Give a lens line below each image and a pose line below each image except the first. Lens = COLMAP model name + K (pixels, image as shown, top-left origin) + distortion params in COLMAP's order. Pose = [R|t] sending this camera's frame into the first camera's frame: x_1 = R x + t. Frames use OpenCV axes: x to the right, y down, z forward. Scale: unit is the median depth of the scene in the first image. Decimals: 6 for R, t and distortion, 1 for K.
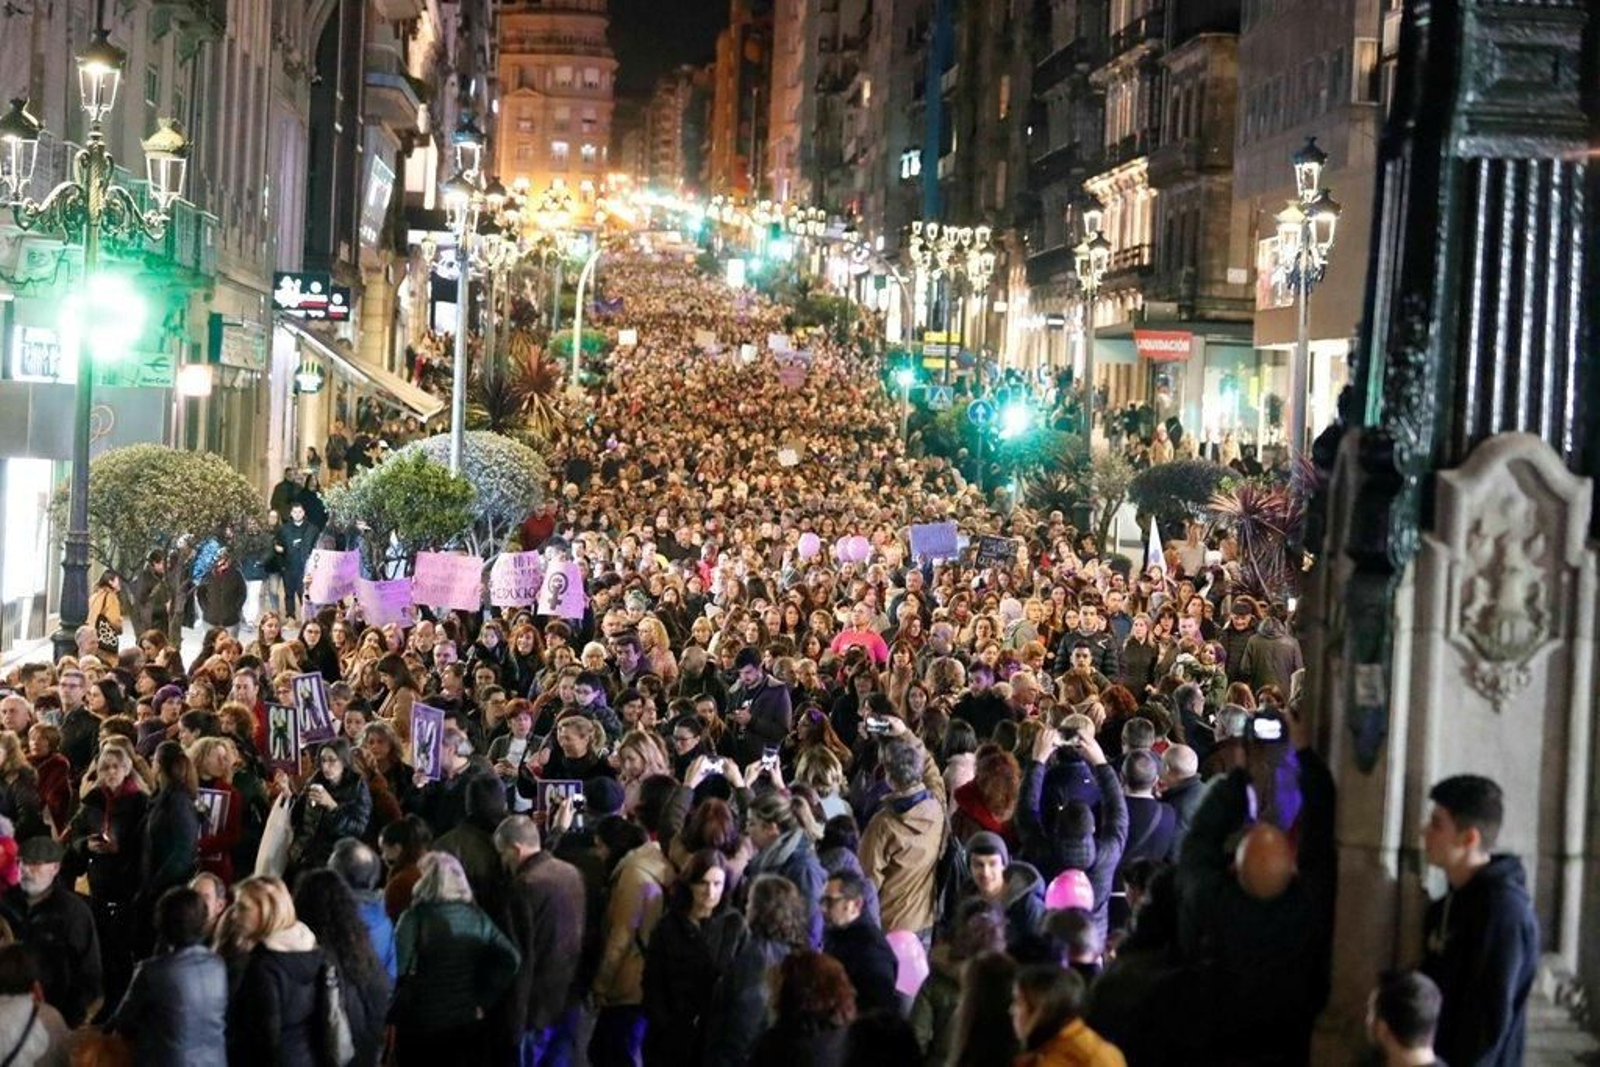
lens RADIAL K [[4340.5, 0, 800.0], [0, 4340.5, 533.5], [0, 0, 1]] dist [-0.103648, -0.070526]
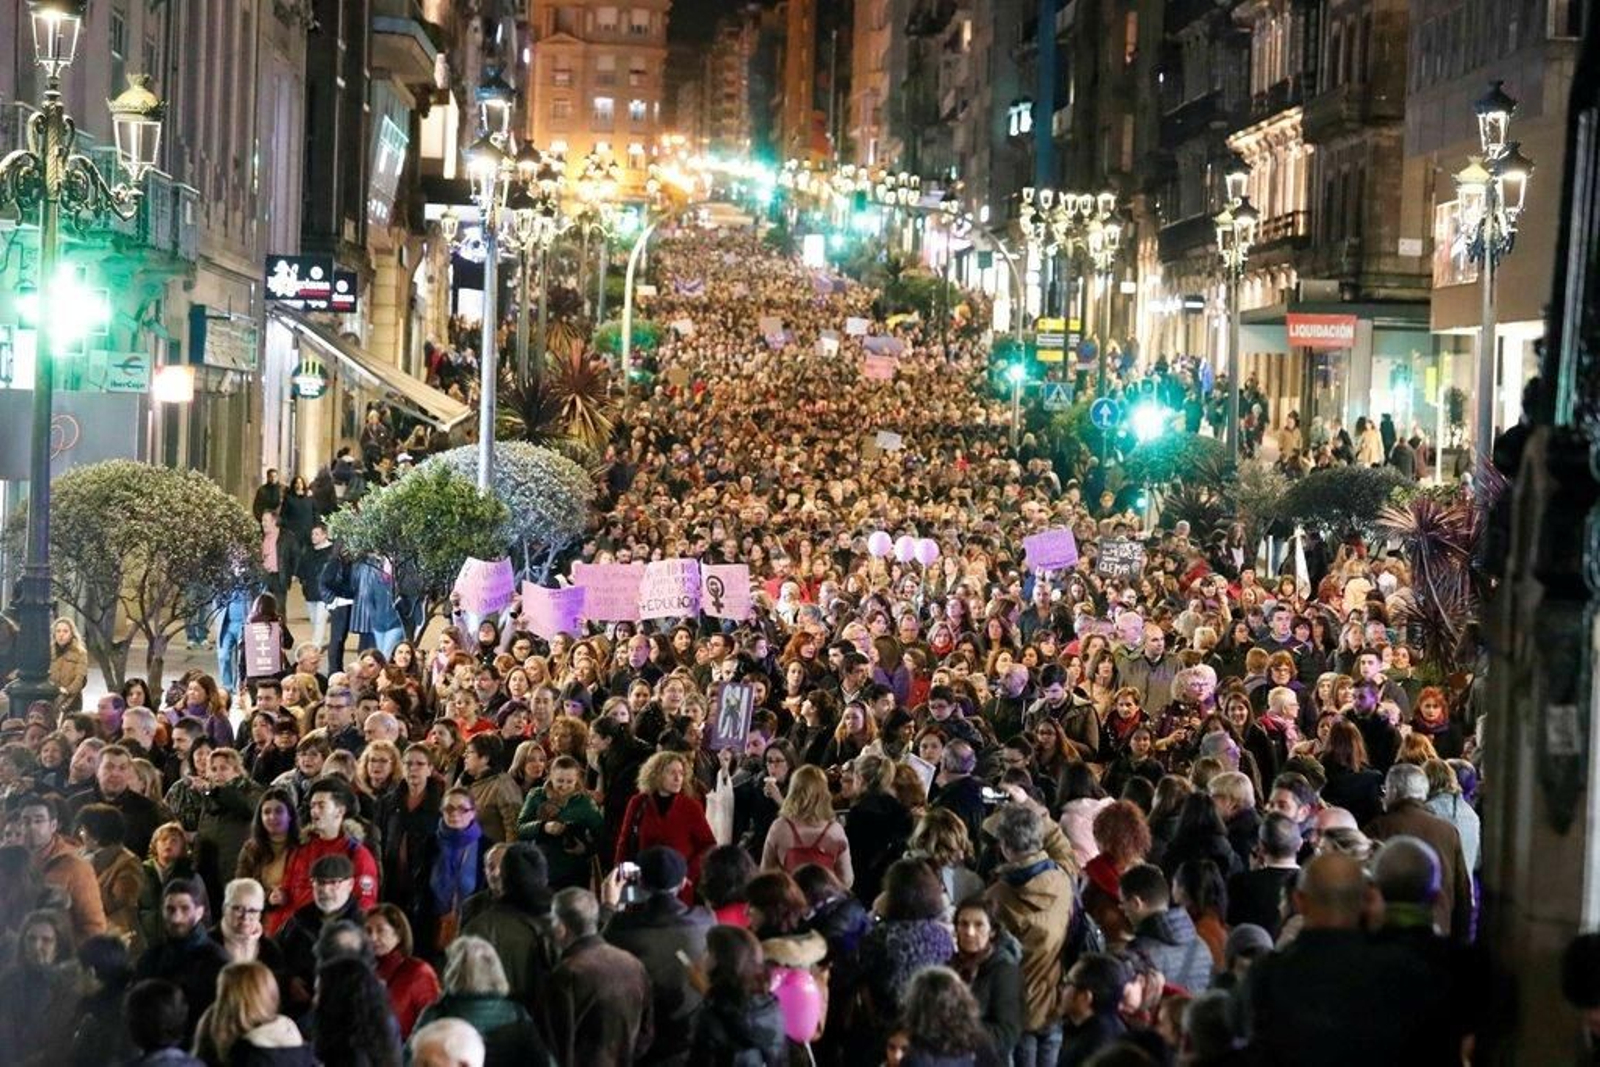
lens RADIAL K [[5148.6, 0, 800.0], [0, 5148.6, 533.5], [0, 0, 1]] dist [0.116292, 0.898064]
pose [[0.999791, -0.009628, -0.018015, 0.000088], [0.009537, 0.999941, -0.005115, 0.000028], [0.018063, 0.004942, 0.999825, -0.002174]]
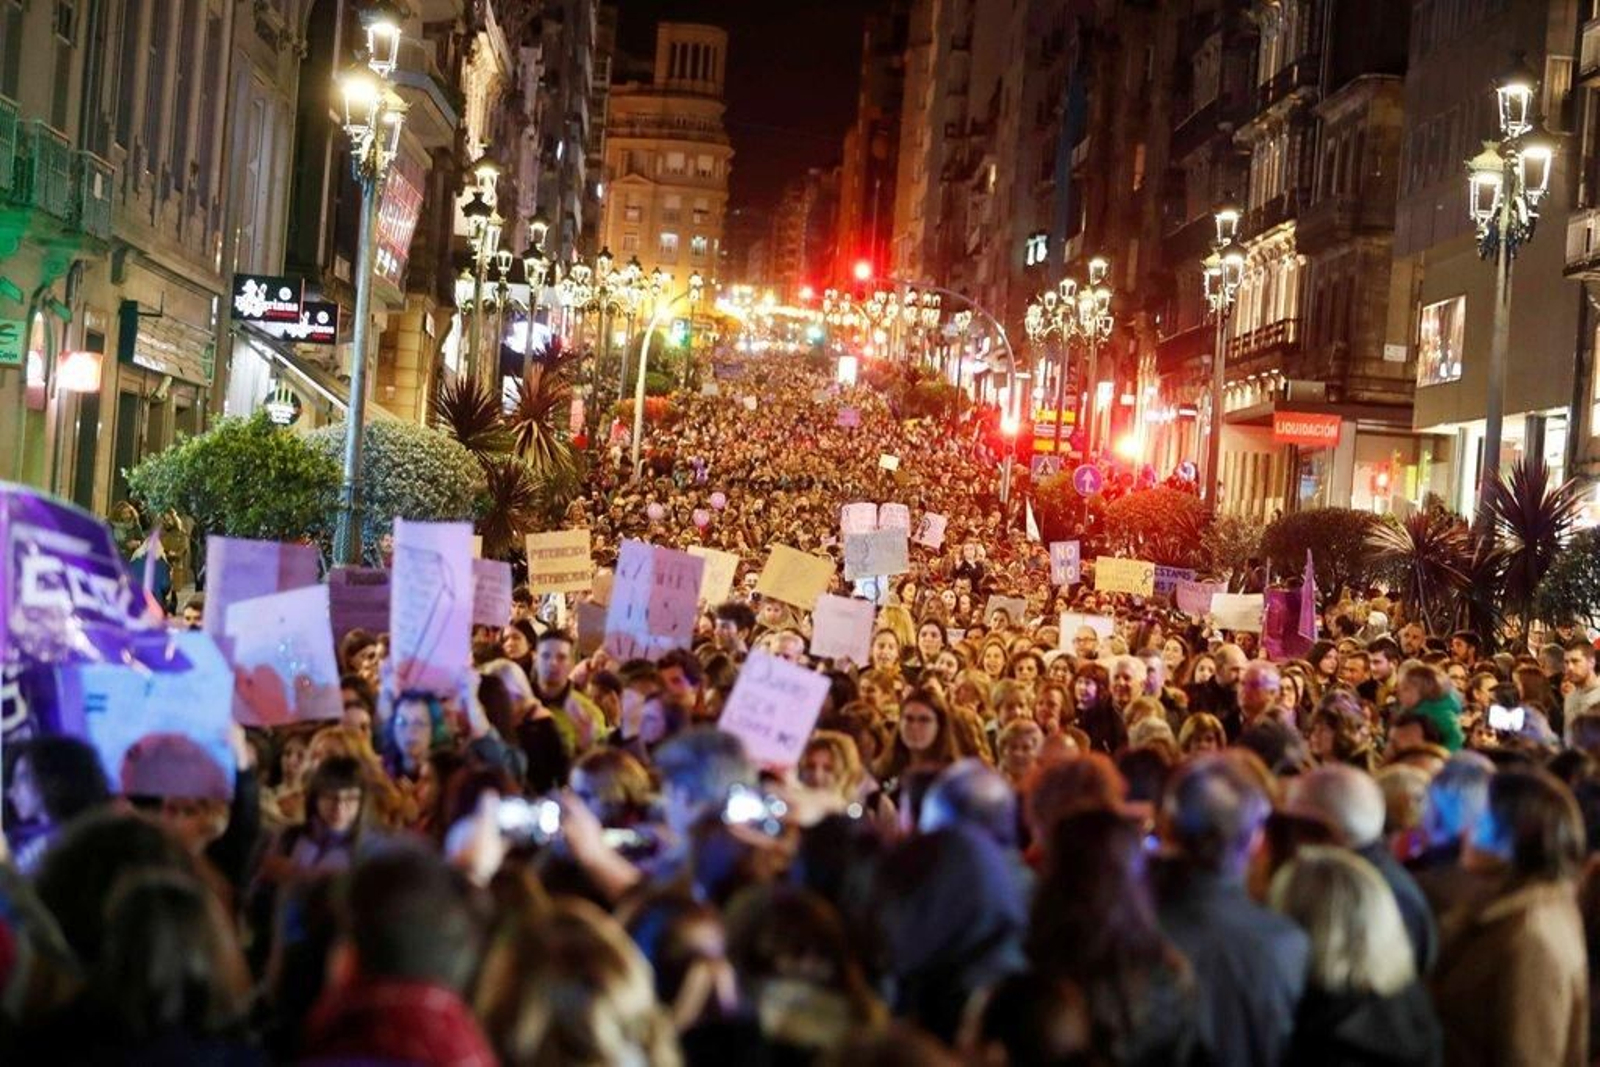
lens RADIAL K [[4362.5, 0, 800.0], [0, 4362.5, 533.5], [0, 0, 1]] dist [-0.073983, 0.311629]
pose [[0.999013, 0.031078, -0.031745, 0.012378], [-0.032103, 0.998962, -0.032316, 0.010909], [0.030708, 0.033303, 0.998973, 0.148579]]
